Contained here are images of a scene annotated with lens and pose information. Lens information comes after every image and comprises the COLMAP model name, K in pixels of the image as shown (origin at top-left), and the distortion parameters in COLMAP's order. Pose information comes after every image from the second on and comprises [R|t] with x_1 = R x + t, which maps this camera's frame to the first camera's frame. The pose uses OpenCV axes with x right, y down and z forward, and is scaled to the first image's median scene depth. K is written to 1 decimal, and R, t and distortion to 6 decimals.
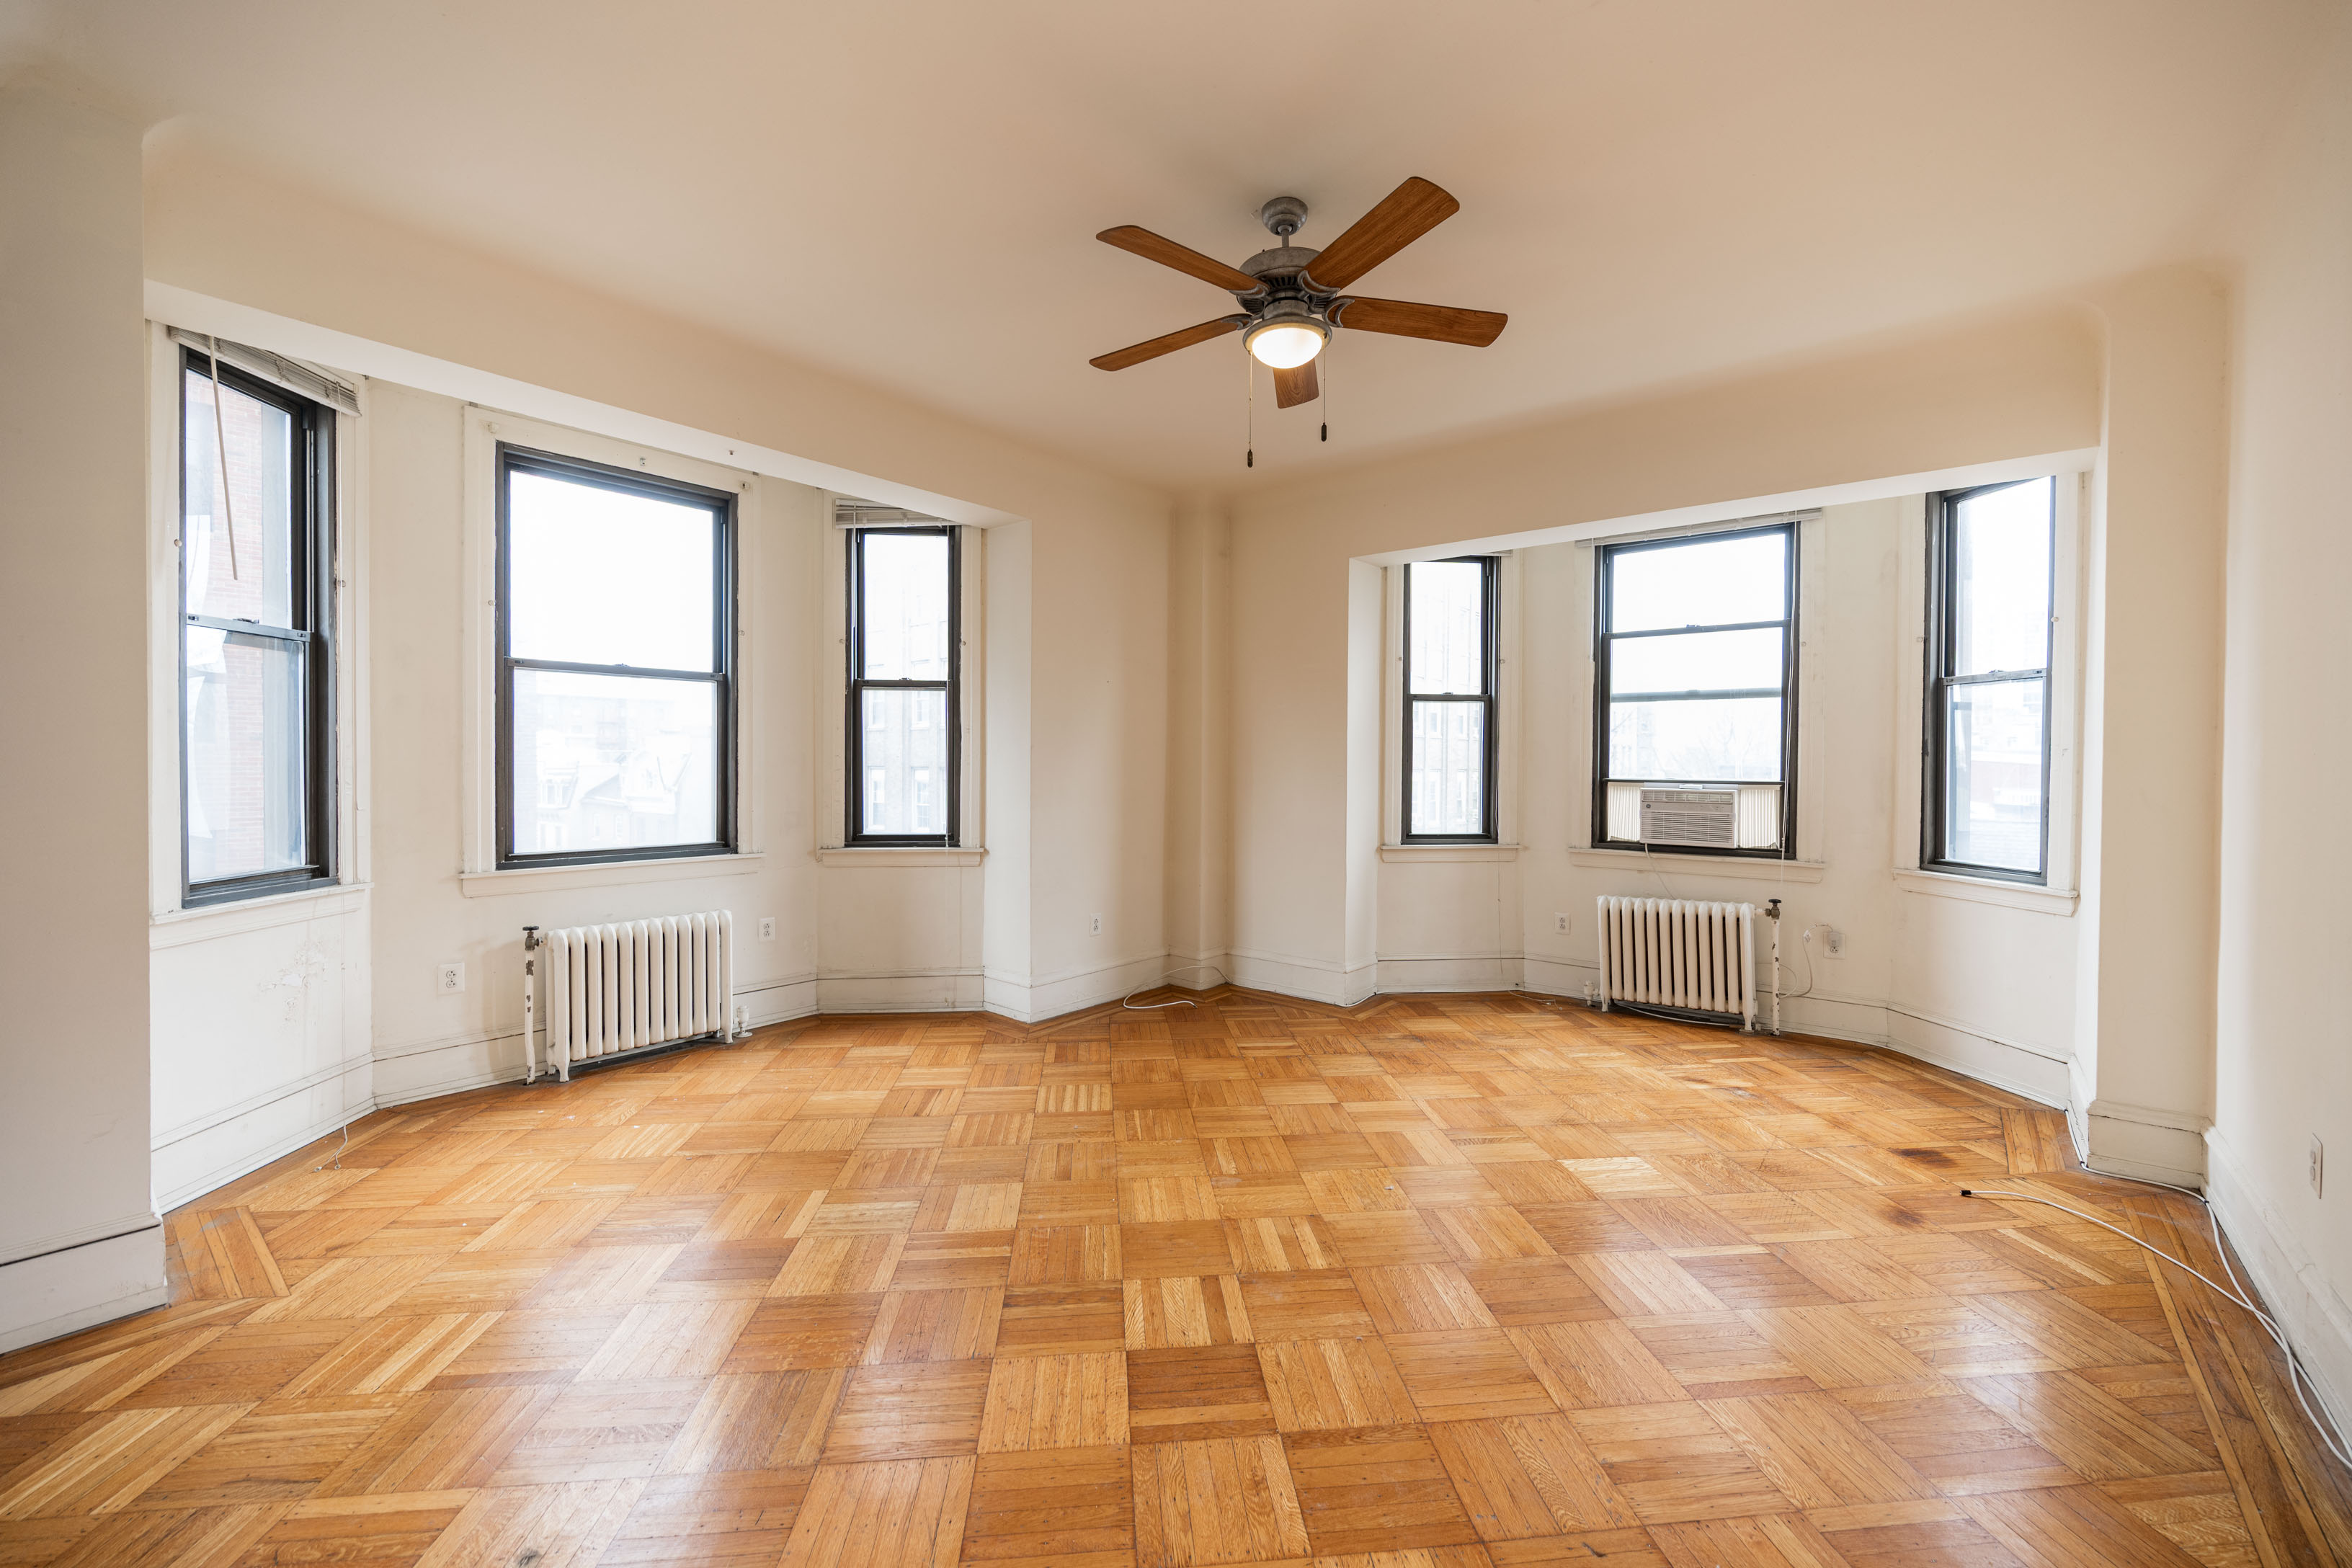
lens RADIAL K [[958.2, 0, 1223.6], [0, 958.2, 767.7], [0, 0, 1]] dist [-0.001905, -0.000125]
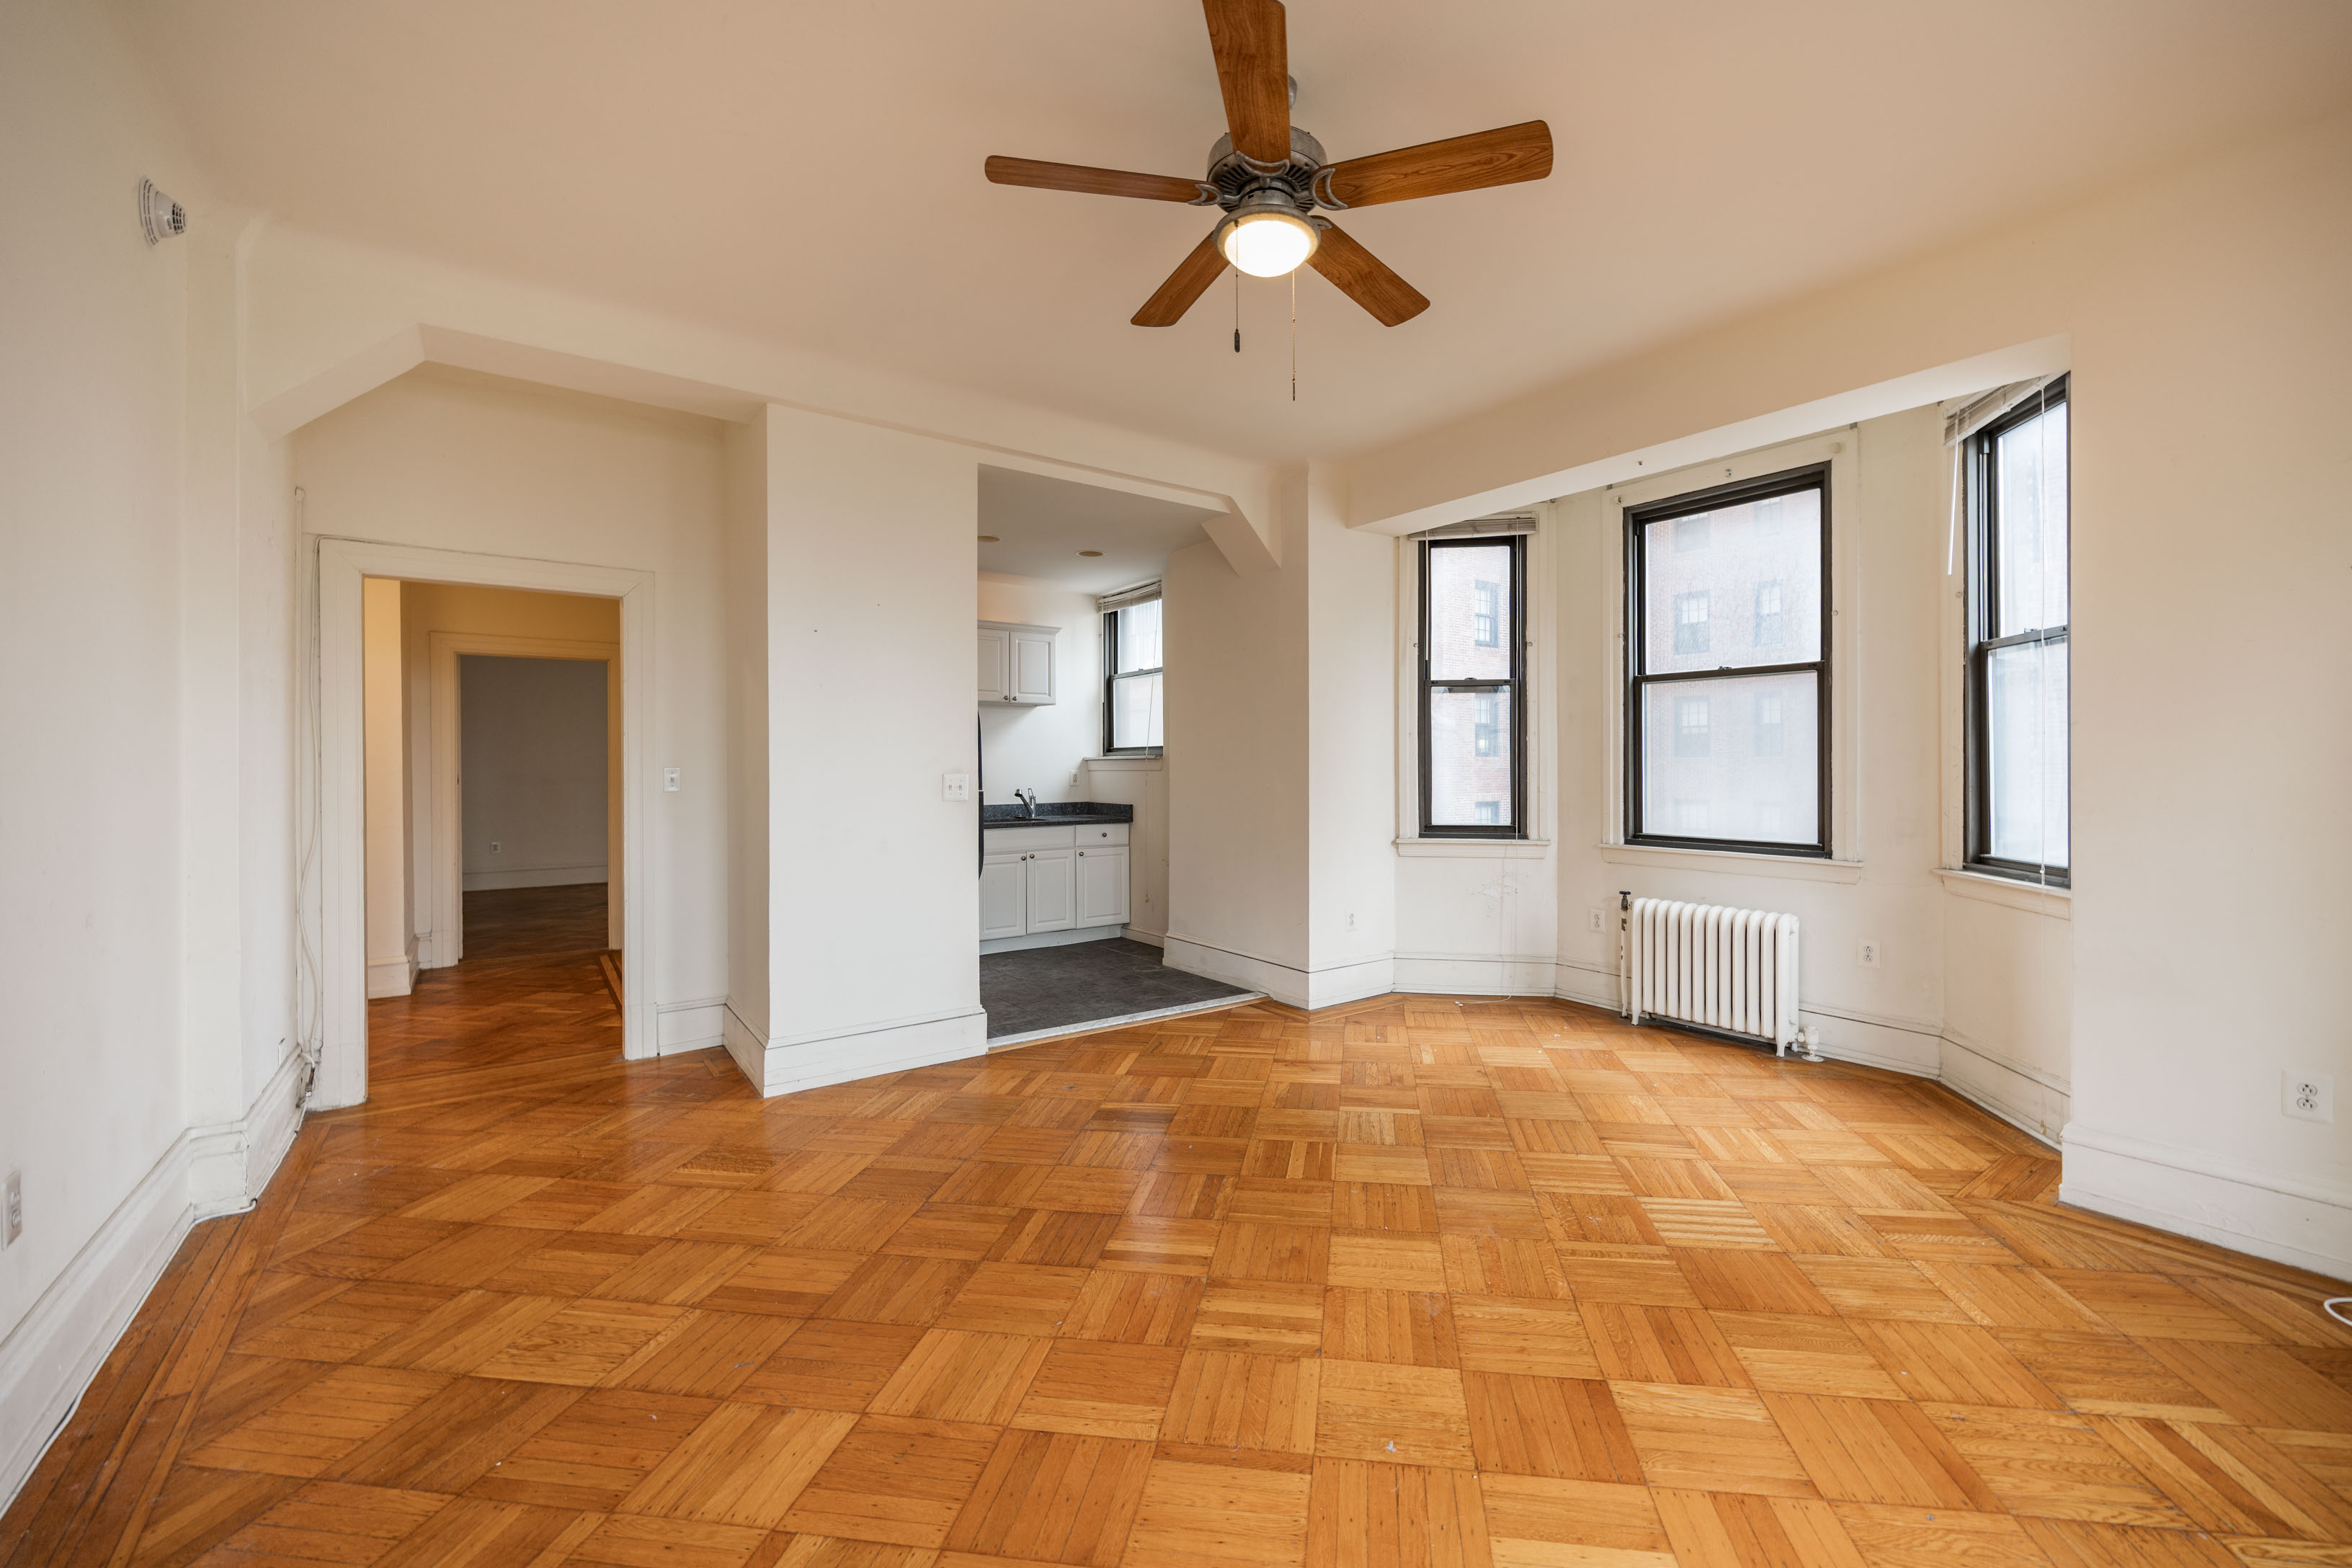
lens RADIAL K [[958.2, 0, 1223.6], [0, 958.2, 767.7], [0, 0, 1]] dist [-0.001905, -0.000125]
pose [[-0.271025, -0.004153, -0.962563, 0.530496], [-0.006545, 0.999976, -0.002472, 0.010003], [0.962550, 0.005630, -0.271046, 0.719285]]
